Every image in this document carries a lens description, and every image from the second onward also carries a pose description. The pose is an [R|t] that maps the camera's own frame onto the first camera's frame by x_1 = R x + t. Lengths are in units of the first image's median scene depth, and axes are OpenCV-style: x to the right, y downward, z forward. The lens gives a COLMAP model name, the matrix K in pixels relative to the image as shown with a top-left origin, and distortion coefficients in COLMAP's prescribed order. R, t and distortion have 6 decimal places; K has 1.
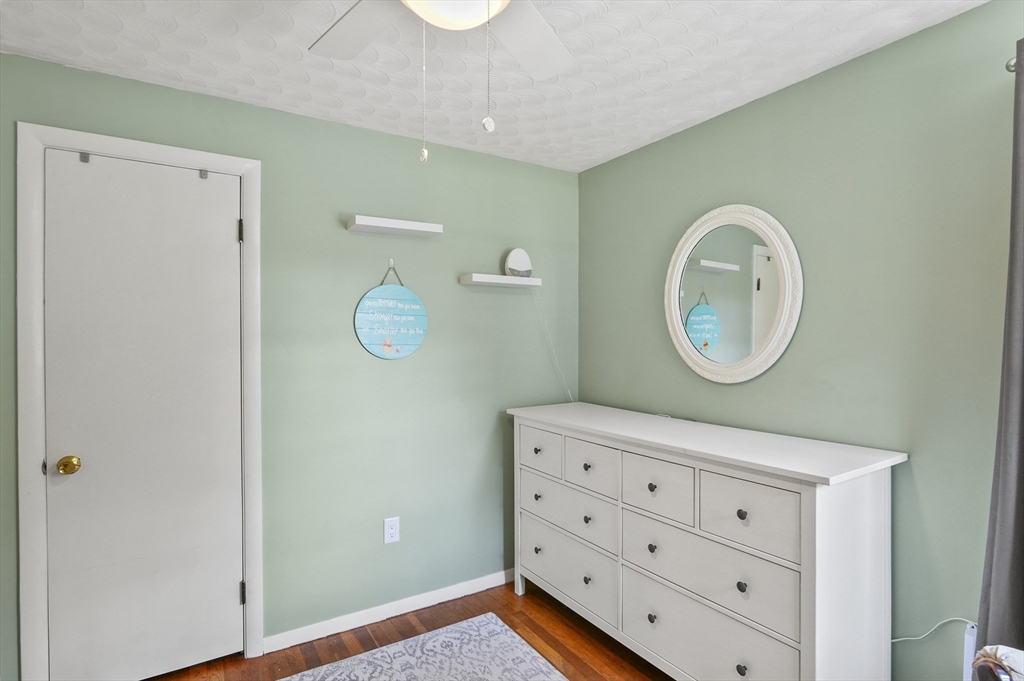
lens RADIAL K [[518.5, 0, 516.1], [0, 518.5, 346.7], [0, 0, 1]] dist [-0.002724, -0.000212]
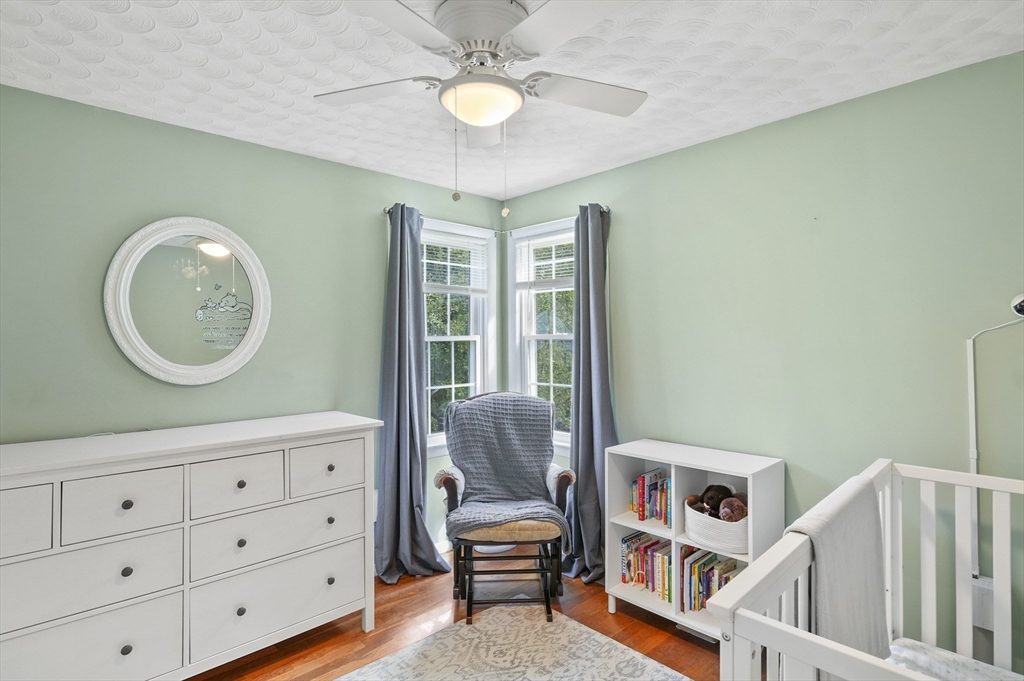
lens RADIAL K [[518.5, 0, 516.1], [0, 518.5, 346.7], [0, 0, 1]] dist [-0.002724, -0.000212]
pose [[-0.217403, -0.000361, 0.976082, -0.938838], [0.018476, 0.999819, 0.004485, 0.000537], [-0.975907, 0.019009, -0.217357, 0.732000]]
